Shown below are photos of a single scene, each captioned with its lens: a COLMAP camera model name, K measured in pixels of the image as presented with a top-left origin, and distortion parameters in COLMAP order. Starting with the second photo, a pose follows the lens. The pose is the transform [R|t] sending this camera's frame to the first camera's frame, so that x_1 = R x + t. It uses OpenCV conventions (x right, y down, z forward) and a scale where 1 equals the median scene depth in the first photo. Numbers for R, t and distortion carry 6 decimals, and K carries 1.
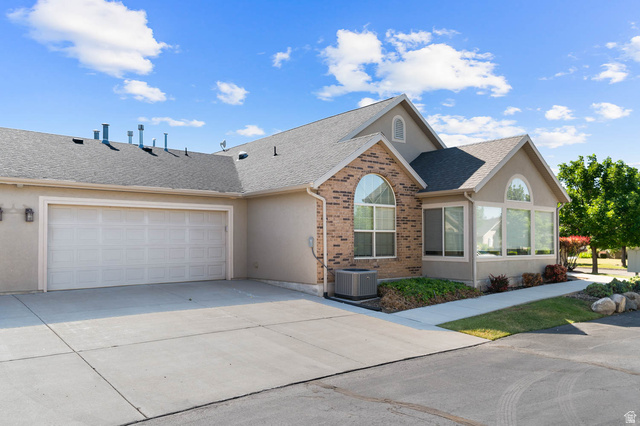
lens RADIAL K [[490.3, 0, 318.6], [0, 490.3, 217.8], [0, 0, 1]] dist [-0.000753, -0.024239]
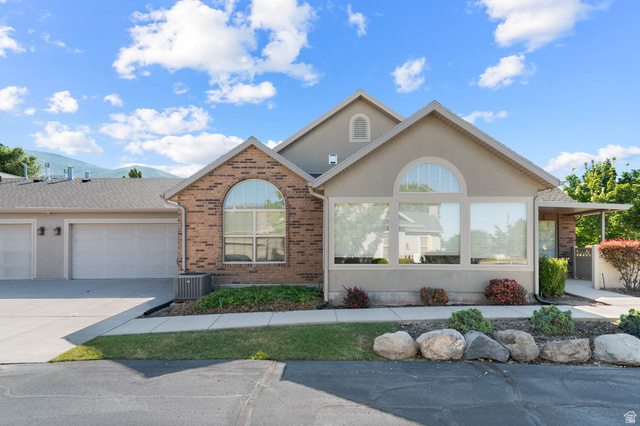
lens RADIAL K [[371.4, 0, 320.0], [0, 371.4, 242.3], [0, 0, 1]] dist [-0.002720, -0.000241]
pose [[0.790121, -0.013853, -0.612795, 0.716343], [0.031650, 0.999333, 0.018218, 0.031216], [0.612134, -0.033790, 0.790032, 0.501161]]
